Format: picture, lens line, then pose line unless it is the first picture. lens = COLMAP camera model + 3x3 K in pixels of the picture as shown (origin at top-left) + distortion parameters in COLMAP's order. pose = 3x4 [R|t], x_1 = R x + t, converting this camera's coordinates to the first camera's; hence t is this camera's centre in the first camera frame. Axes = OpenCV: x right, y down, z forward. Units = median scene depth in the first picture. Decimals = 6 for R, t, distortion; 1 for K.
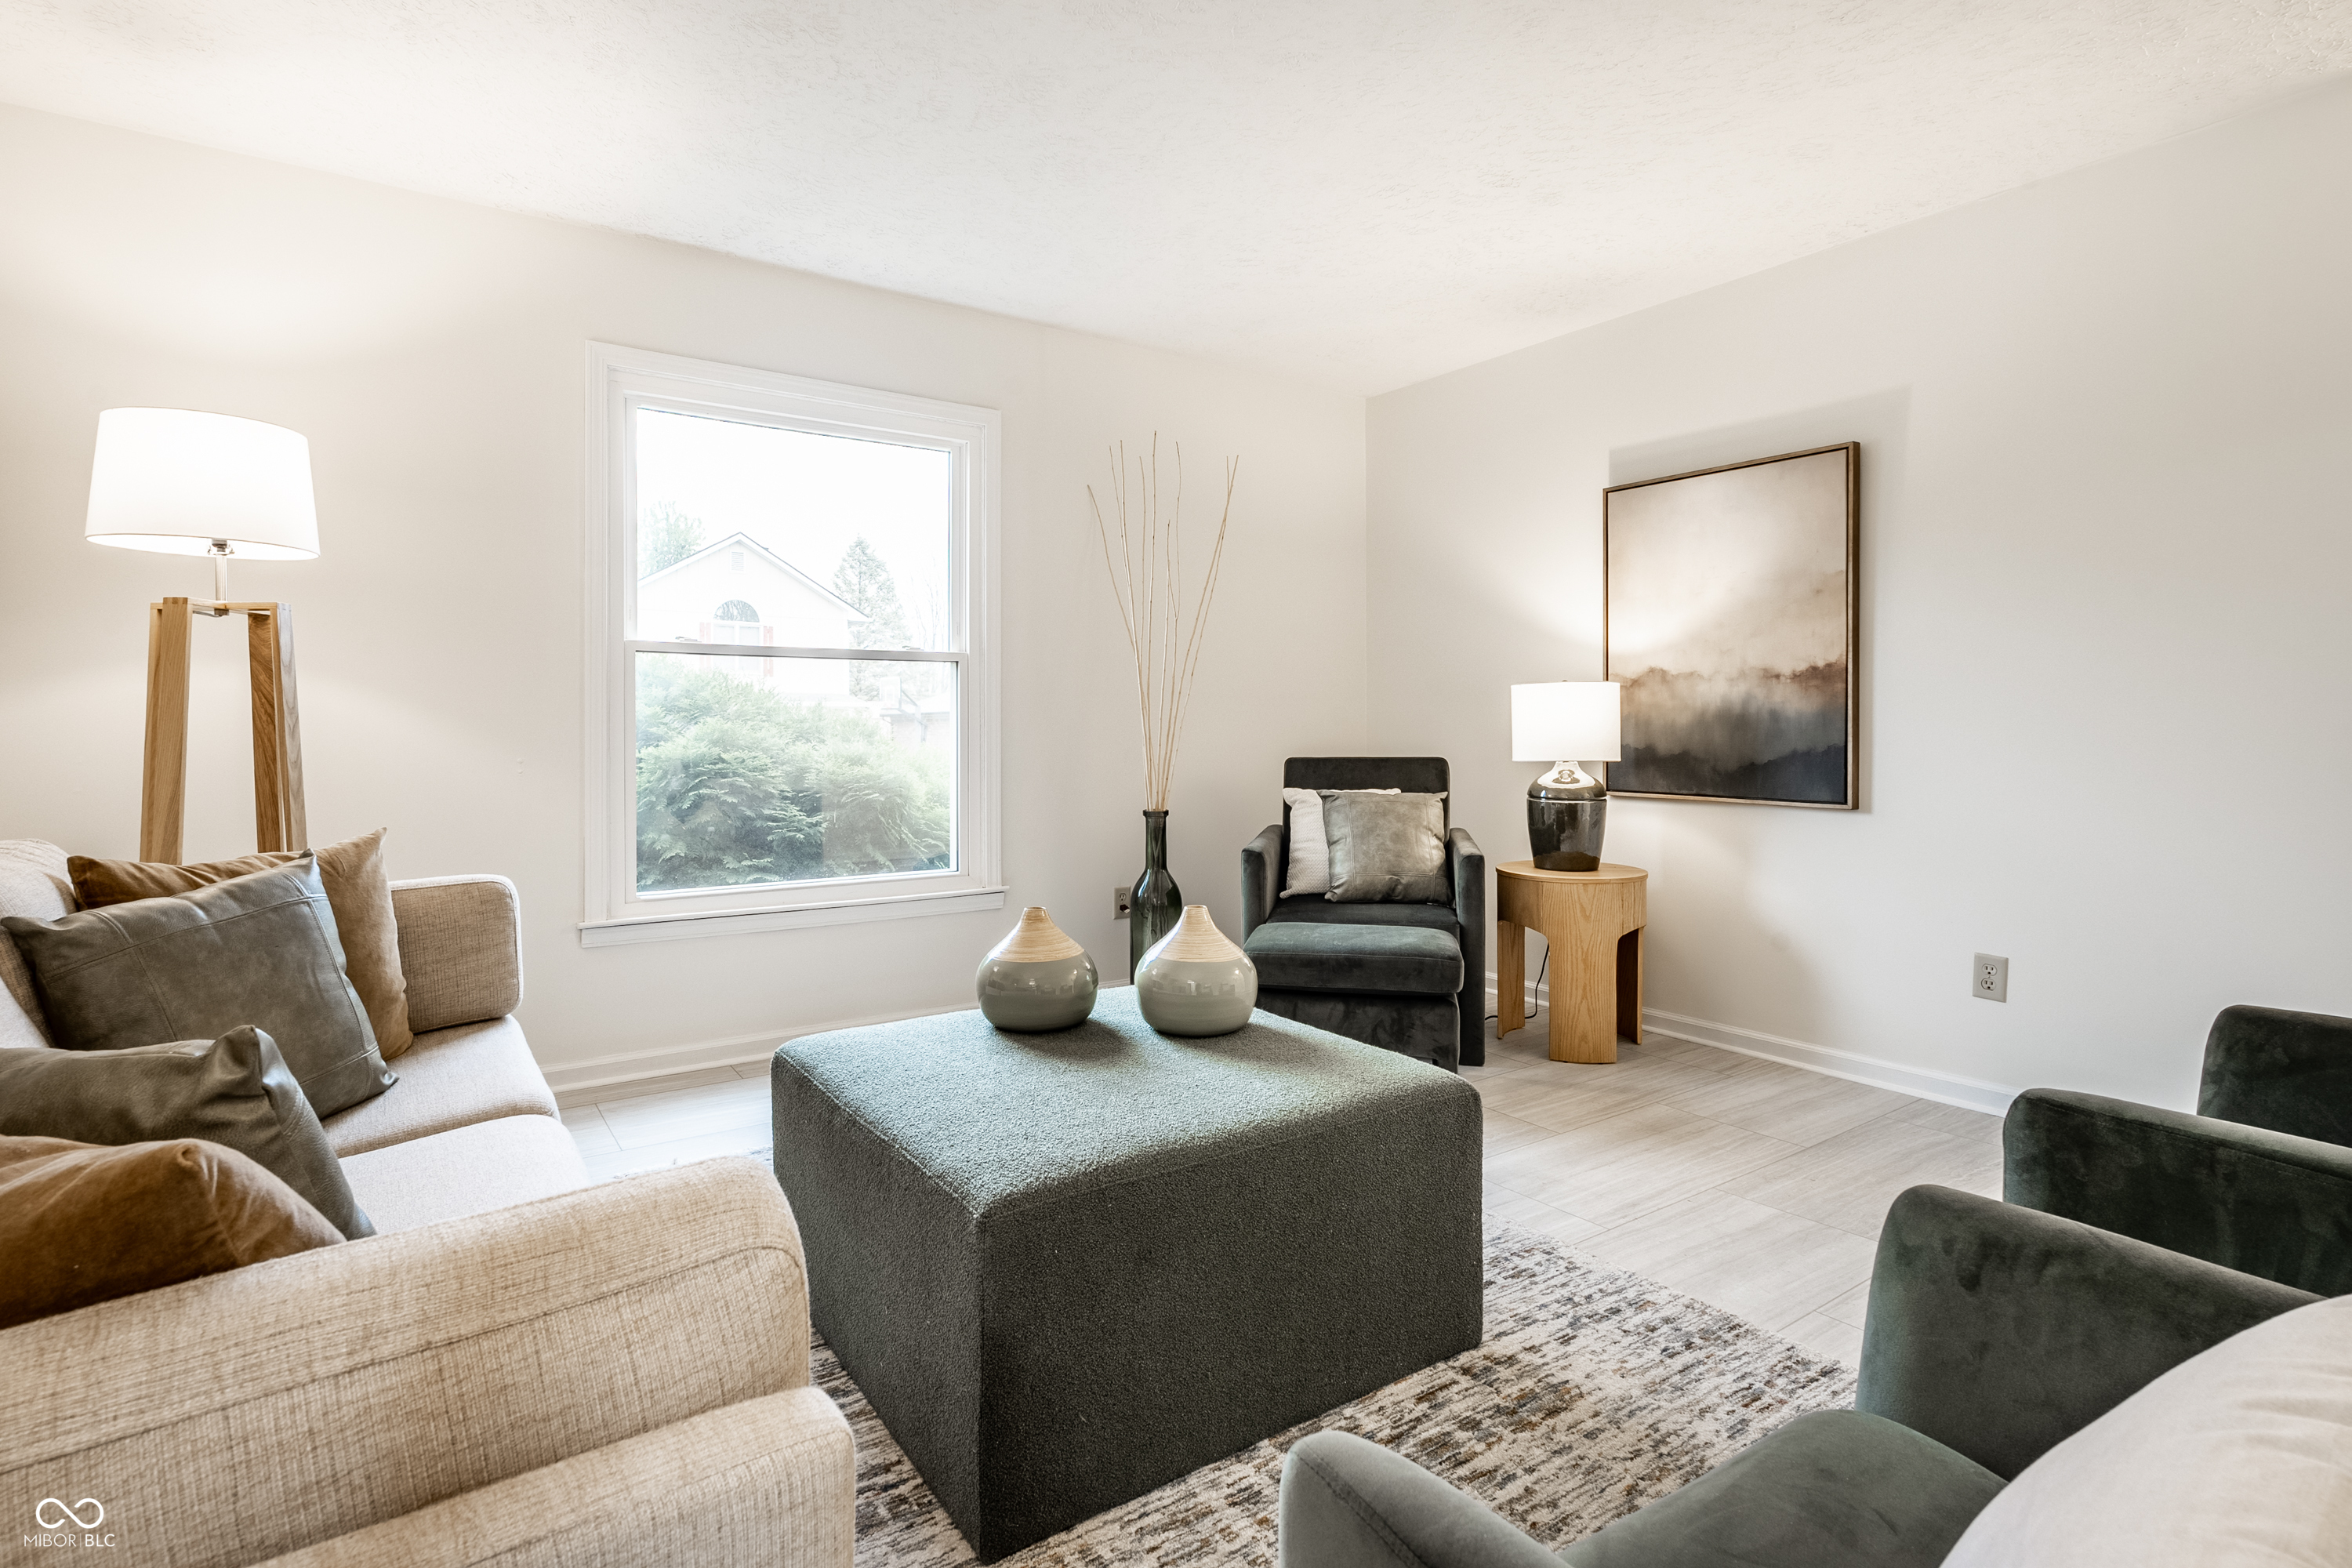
lens RADIAL K [[1172.6, 0, 1164.9], [0, 1172.6, 743.1], [0, 0, 1]] dist [-0.001256, -0.000223]
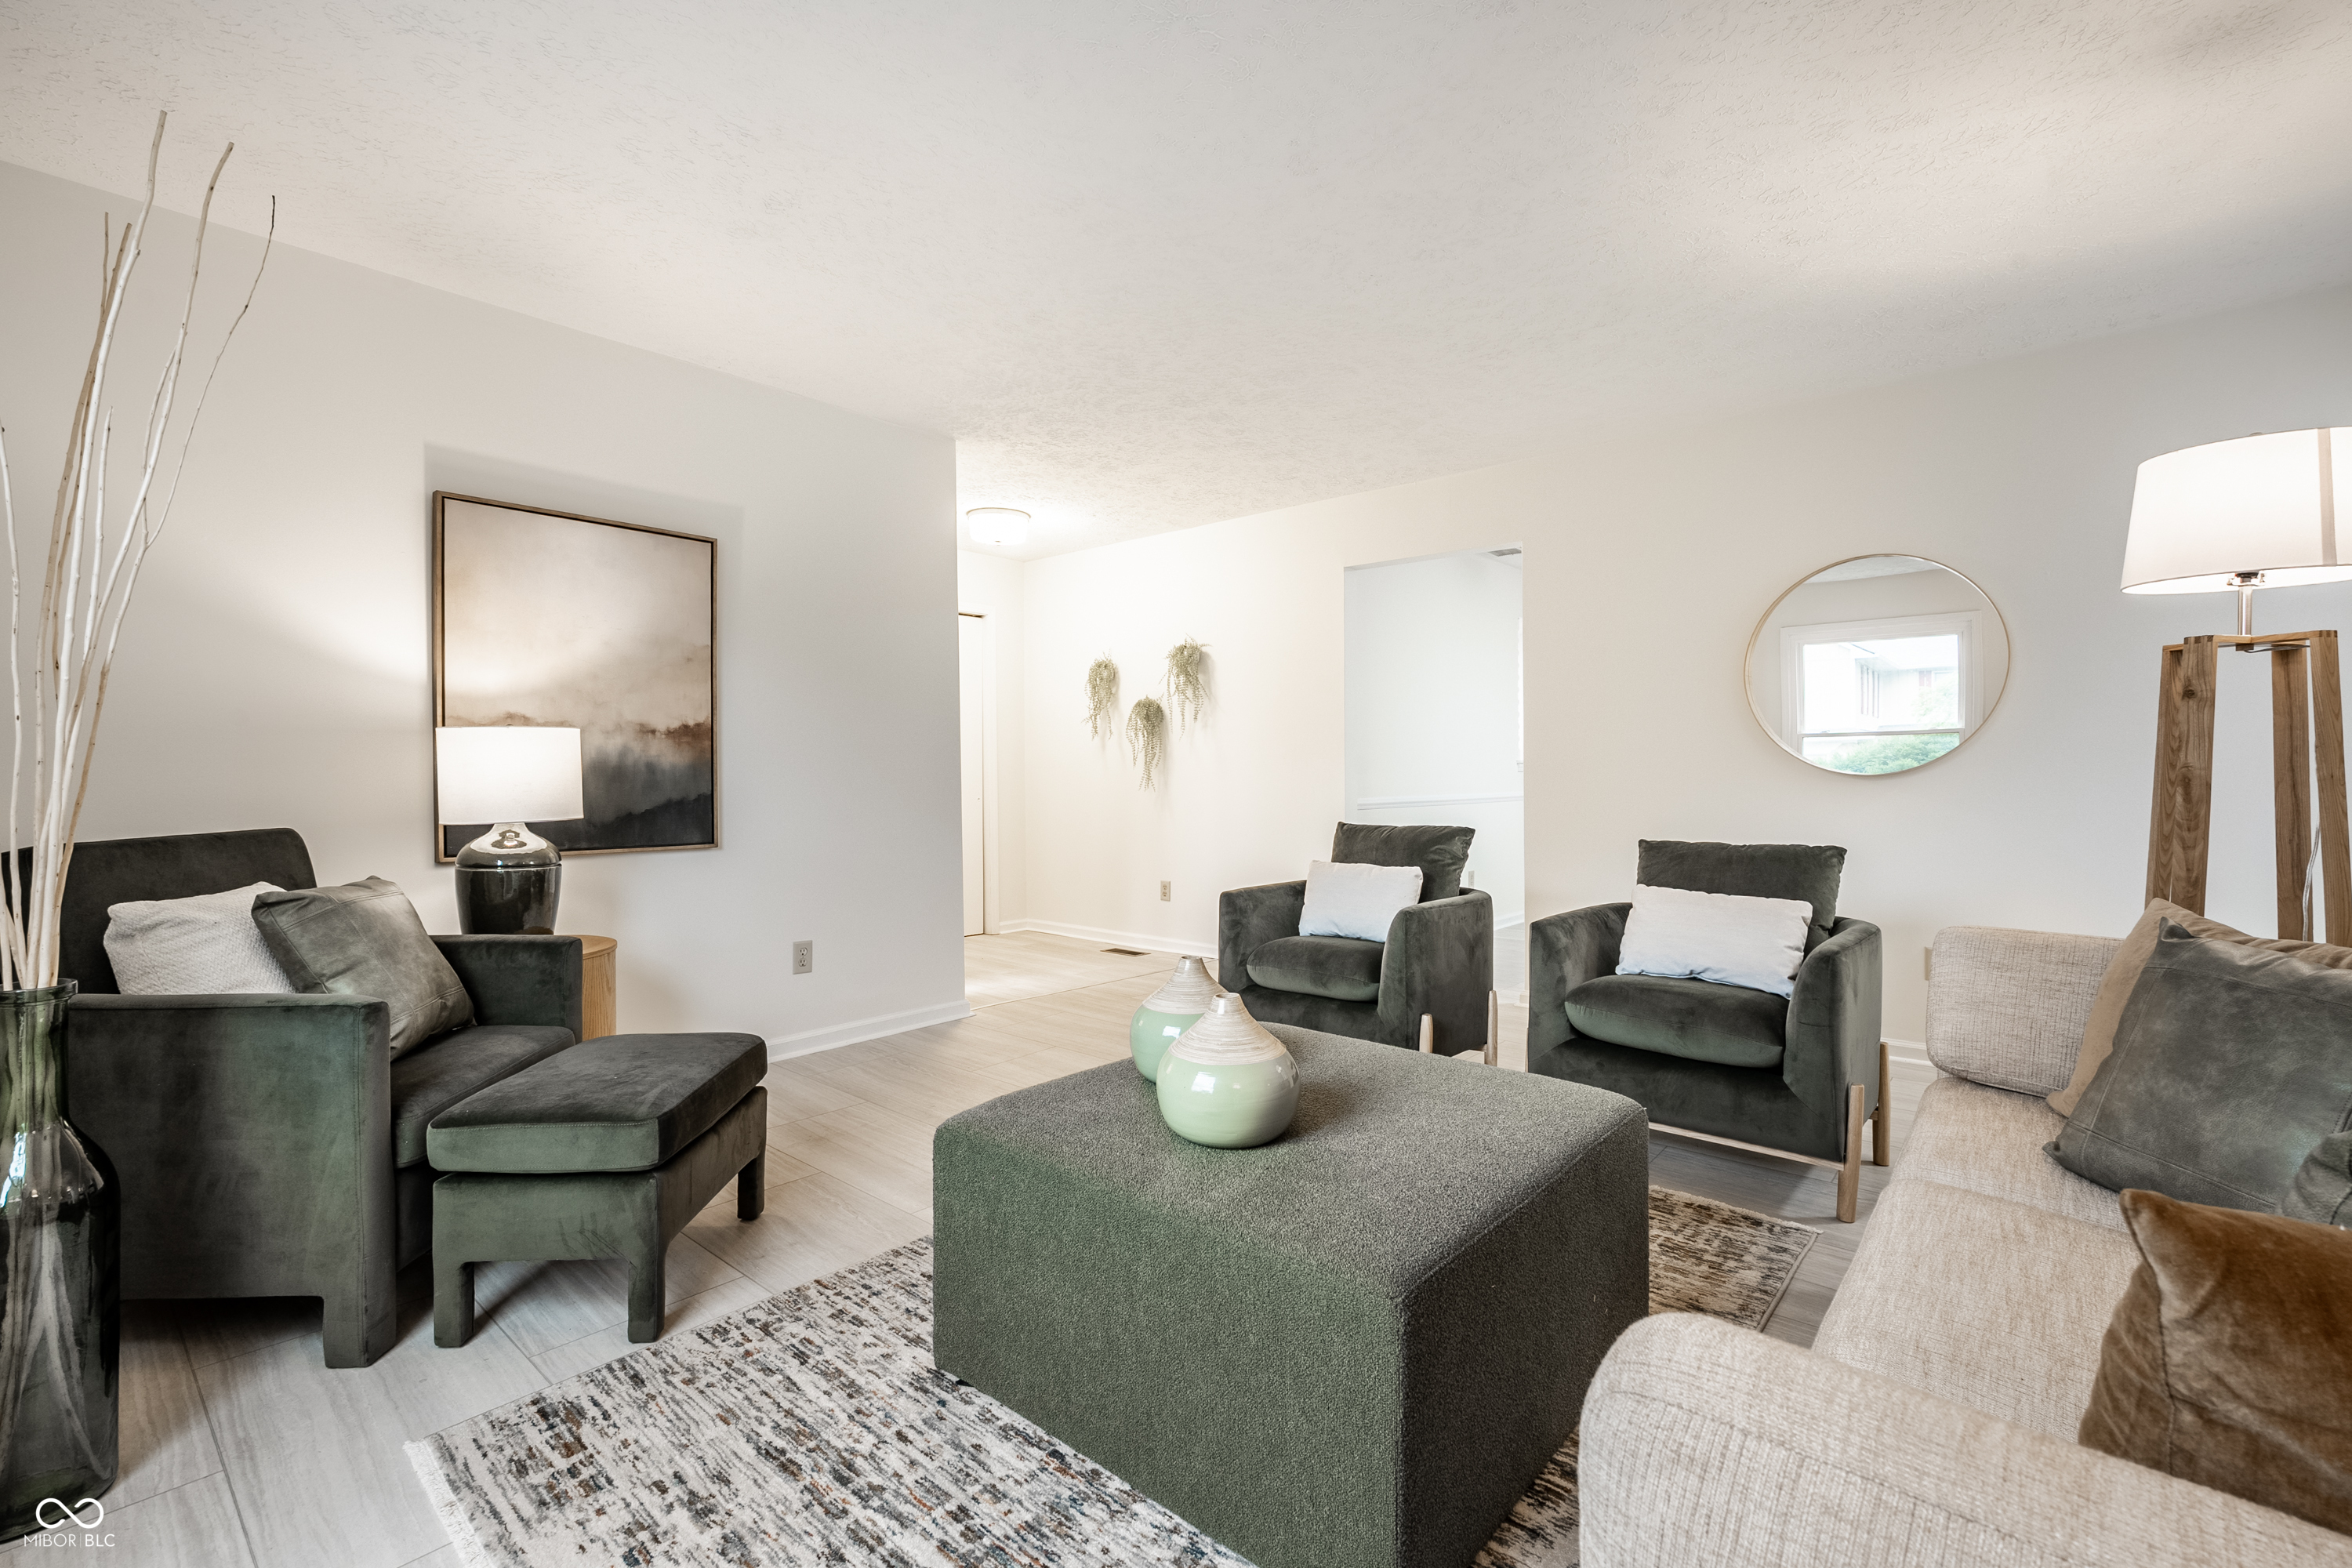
lens RADIAL K [[1035.1, 0, 1165.0], [0, 1035.1, 784.0], [0, 0, 1]] dist [0.000785, 0.000051]
pose [[-0.250781, -0.014918, 0.967929, -0.530061], [0.016119, 0.999678, 0.019583, -0.020131], [-0.967910, 0.020514, -0.250460, 0.795751]]
